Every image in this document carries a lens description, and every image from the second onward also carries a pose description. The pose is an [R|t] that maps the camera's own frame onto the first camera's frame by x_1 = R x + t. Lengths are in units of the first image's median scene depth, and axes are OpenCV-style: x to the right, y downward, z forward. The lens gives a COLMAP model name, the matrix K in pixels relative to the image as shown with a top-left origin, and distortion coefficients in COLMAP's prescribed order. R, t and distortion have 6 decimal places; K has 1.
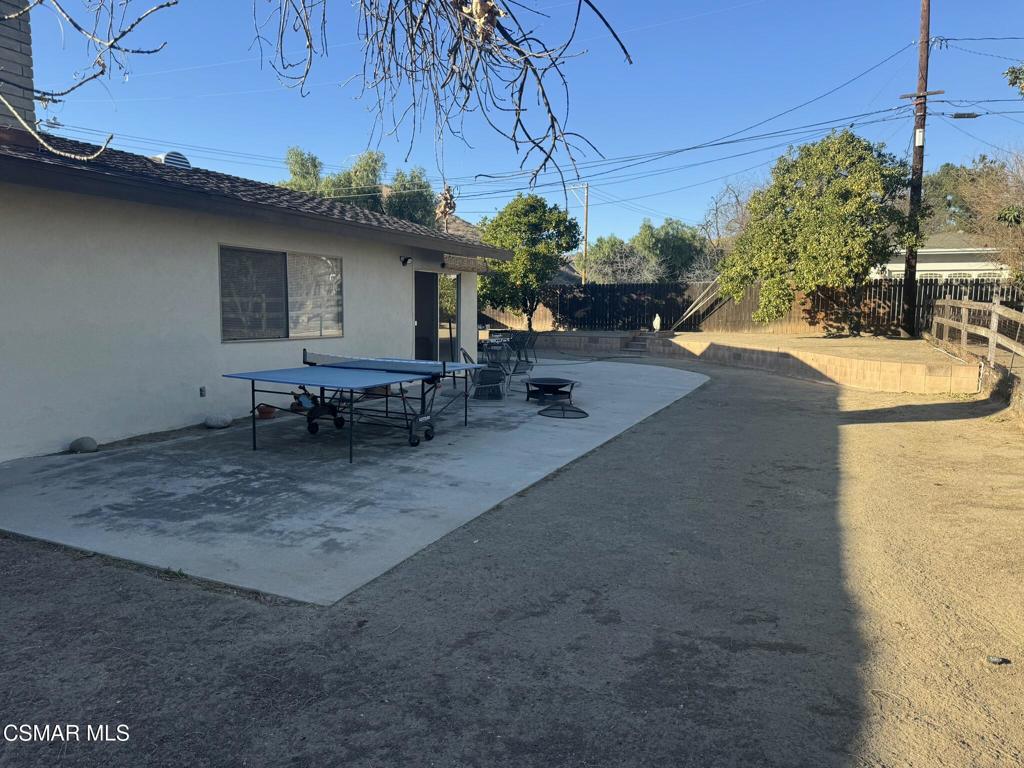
lens RADIAL K [[741.2, 0, 509.8], [0, 741.2, 385.5], [0, 0, 1]] dist [0.043742, -0.025888]
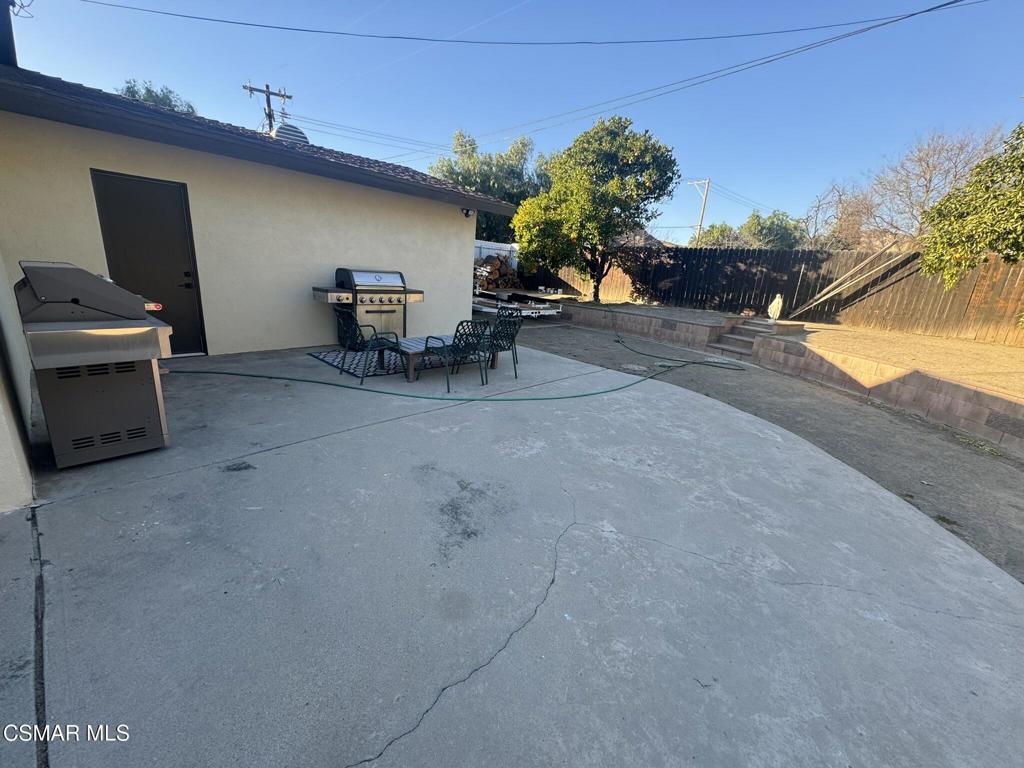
lens RADIAL K [[408.9, 0, 513.2], [0, 408.9, 381.5], [0, 0, 1]] dist [-0.010140, 0.001066]
pose [[0.949068, 0.140313, -0.282104, 0.091230], [-0.094476, 0.980898, 0.170038, -0.061522], [0.300574, -0.134726, 0.944195, 0.595963]]
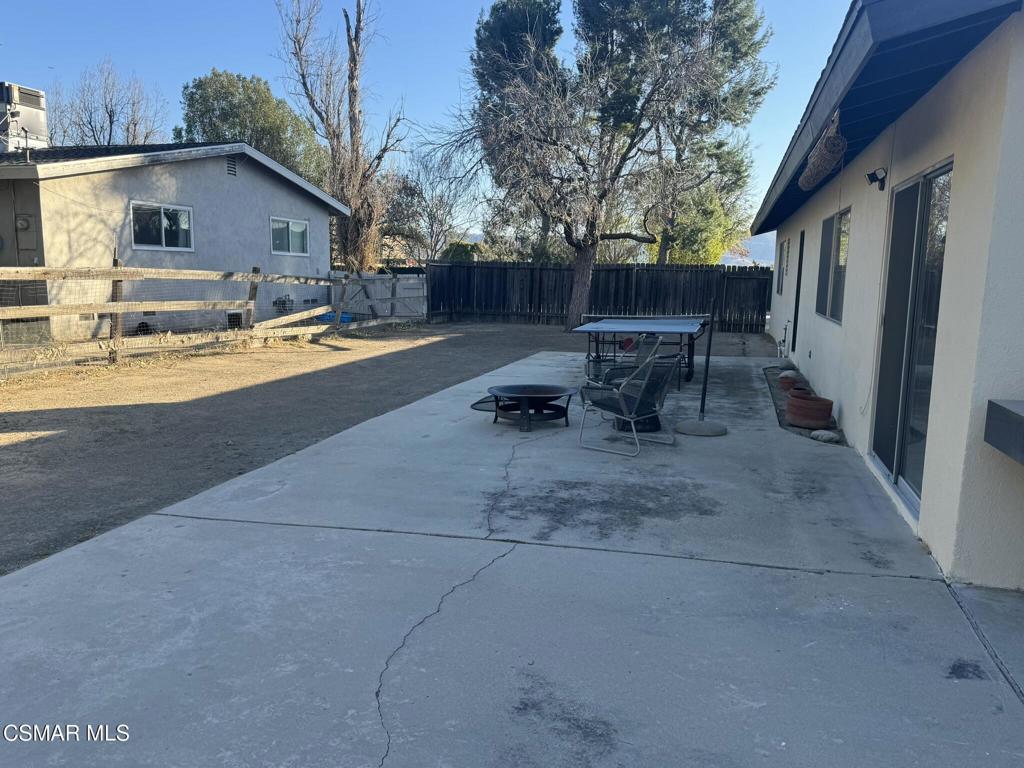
lens RADIAL K [[773.9, 0, 511.3], [0, 773.9, 392.1], [0, 0, 1]] dist [0.004443, -0.006637]
pose [[-0.989220, -0.003299, -0.146403, 0.078759], [-0.040845, 0.966287, 0.254206, -0.081510], [0.140629, 0.257445, -0.956005, 0.769333]]
